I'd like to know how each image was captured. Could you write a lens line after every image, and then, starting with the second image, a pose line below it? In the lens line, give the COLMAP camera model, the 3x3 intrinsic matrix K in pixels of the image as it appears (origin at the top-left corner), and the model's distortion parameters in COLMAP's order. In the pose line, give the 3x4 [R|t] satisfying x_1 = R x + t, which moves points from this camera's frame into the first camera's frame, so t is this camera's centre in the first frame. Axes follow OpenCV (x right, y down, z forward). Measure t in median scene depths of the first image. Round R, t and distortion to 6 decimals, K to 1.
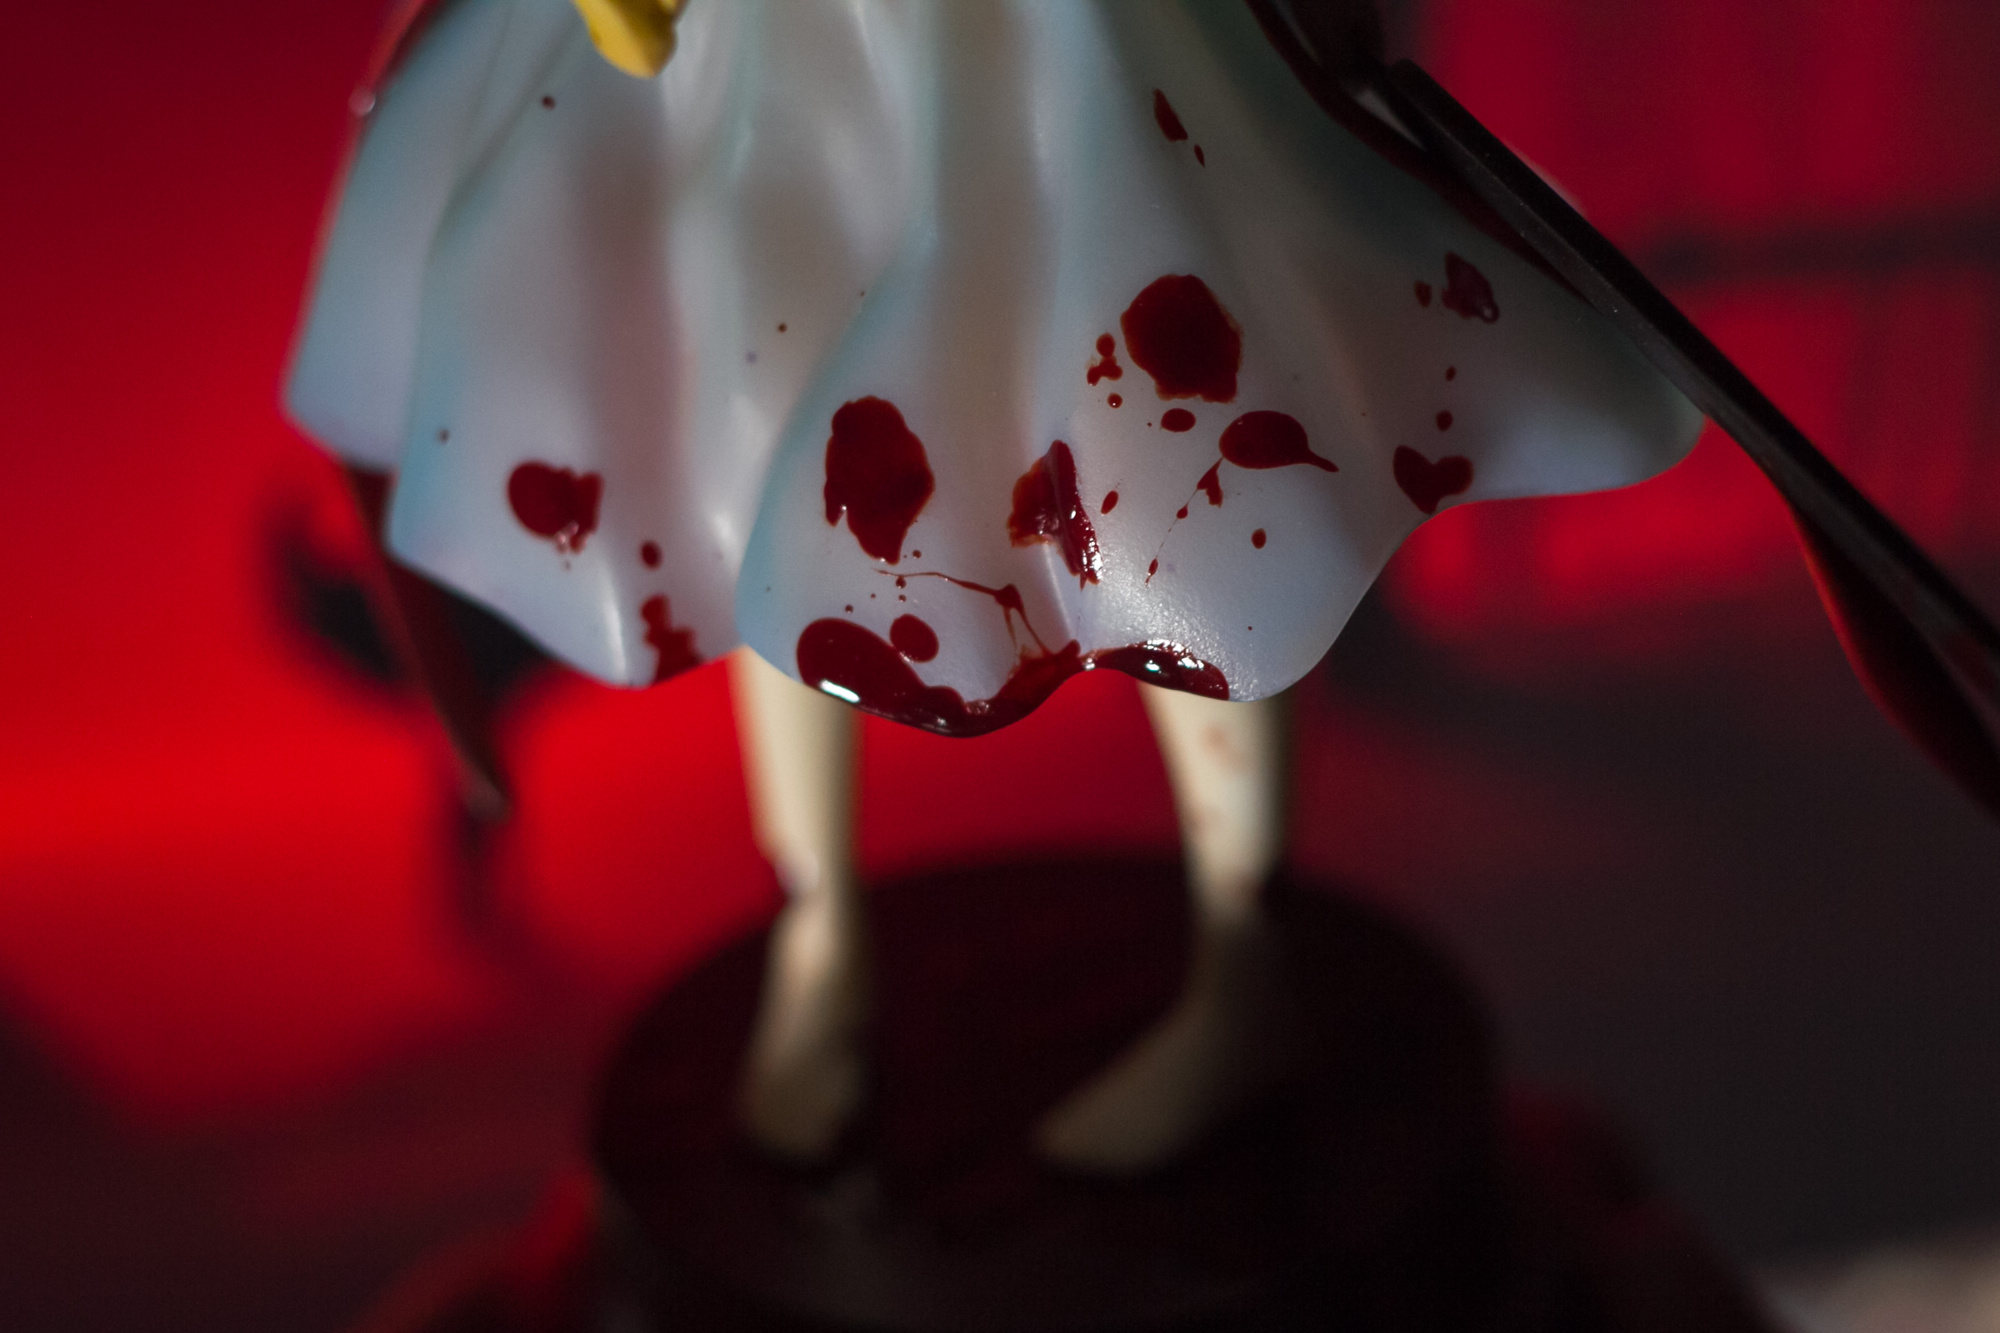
lens RADIAL K [[6054.7, 0, 999.8], [0, 6054.7, 662.7], [0, 0, 1]] dist [-0.129971, 0.000000]
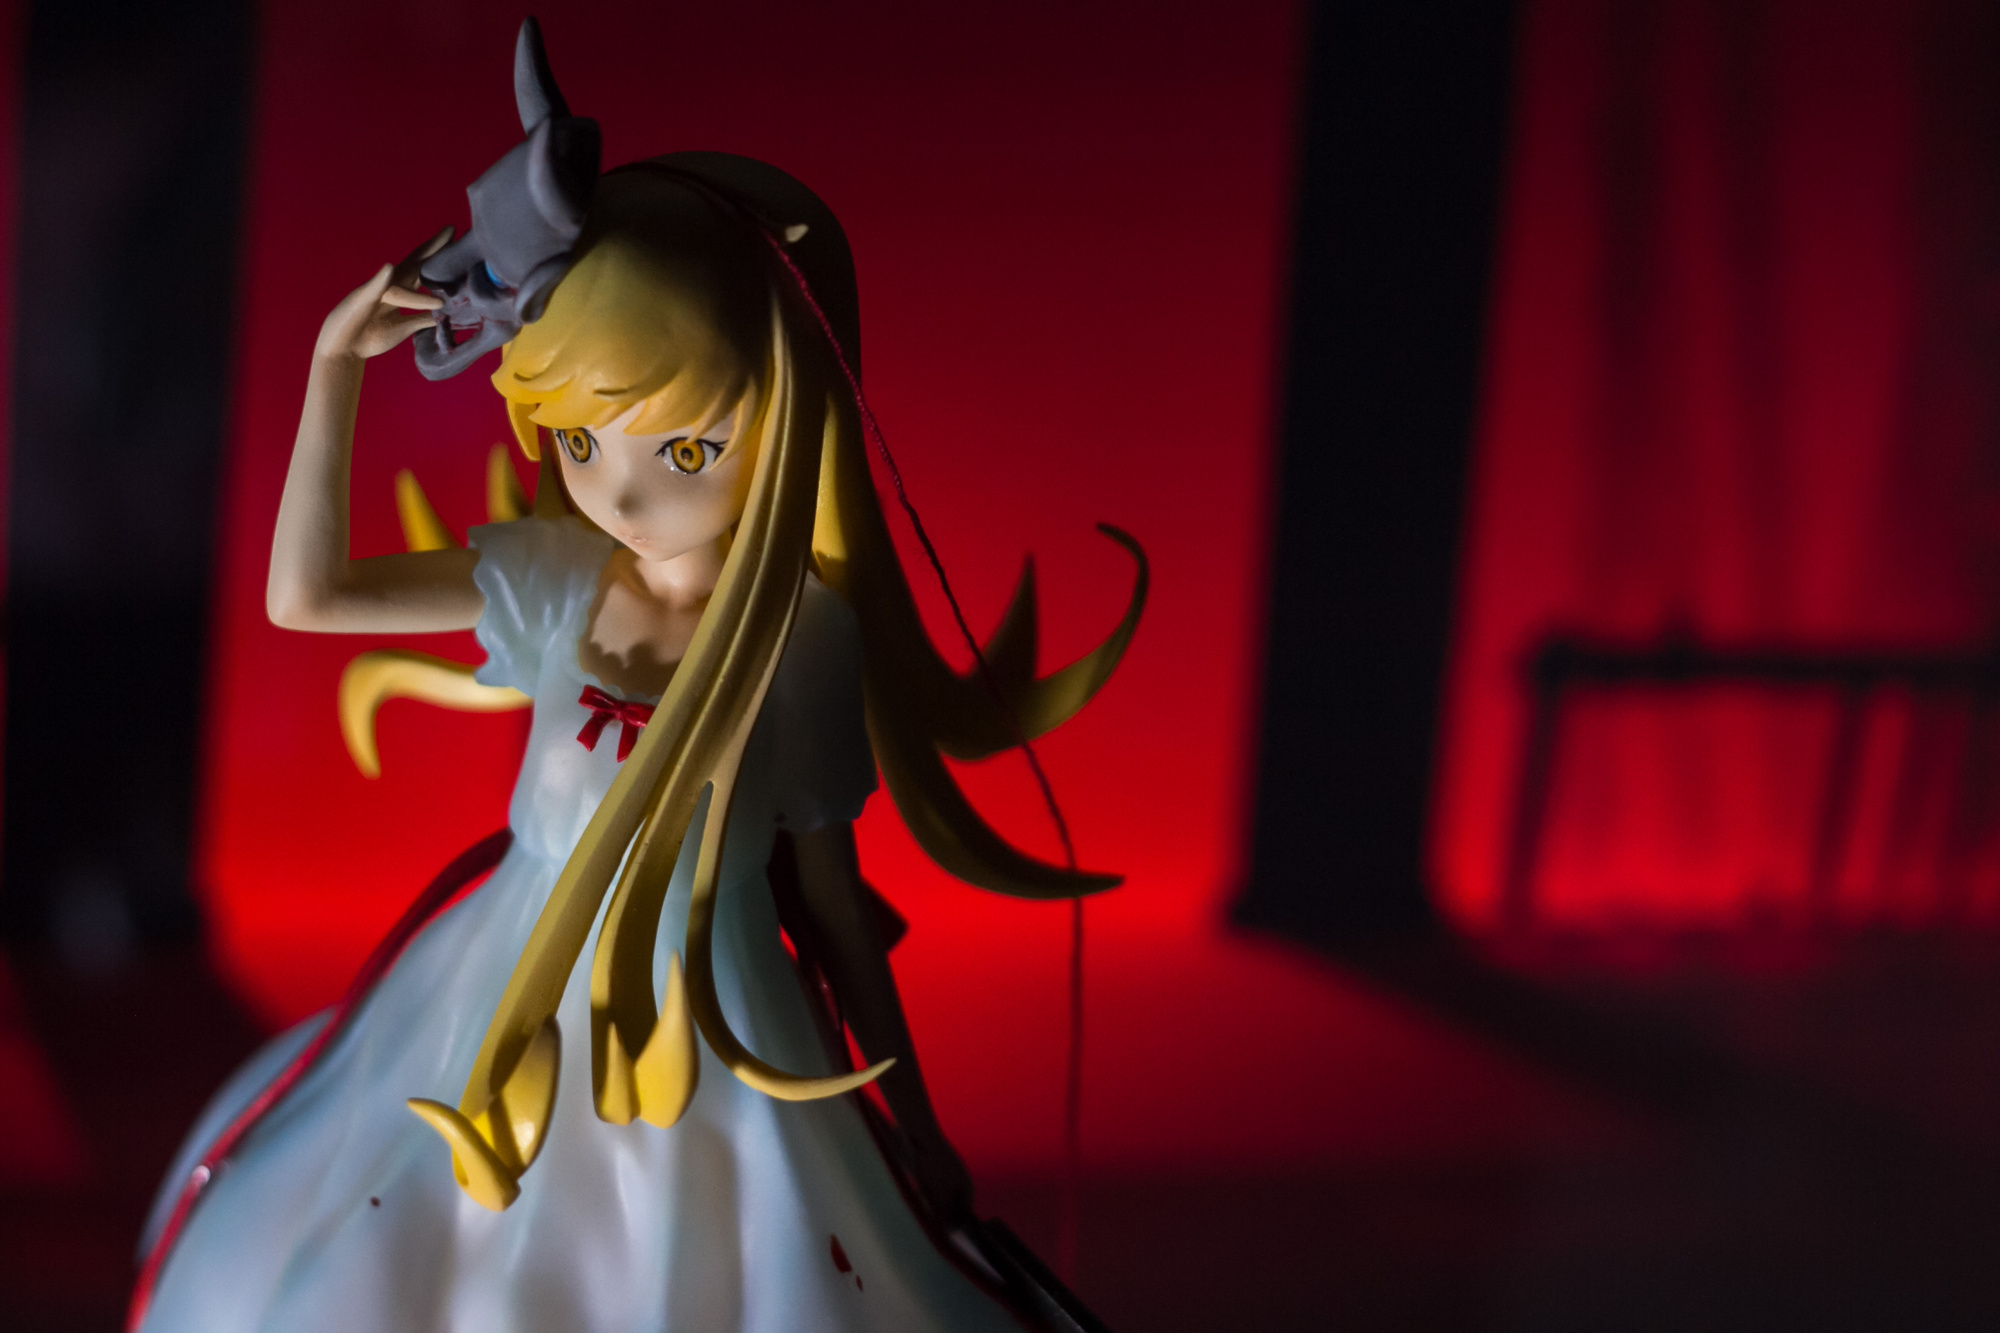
lens RADIAL K [[6054.7, 0, 1008.5], [0, 6054.7, 664.9], [0, 0, 1]] dist [-0.129971, 0.000000]
pose [[0.979904, 0.085124, 0.180395, -0.196043], [-0.062914, 0.990102, -0.125458, -0.051414], [-0.189289, 0.111587, 0.975560, -0.388218]]
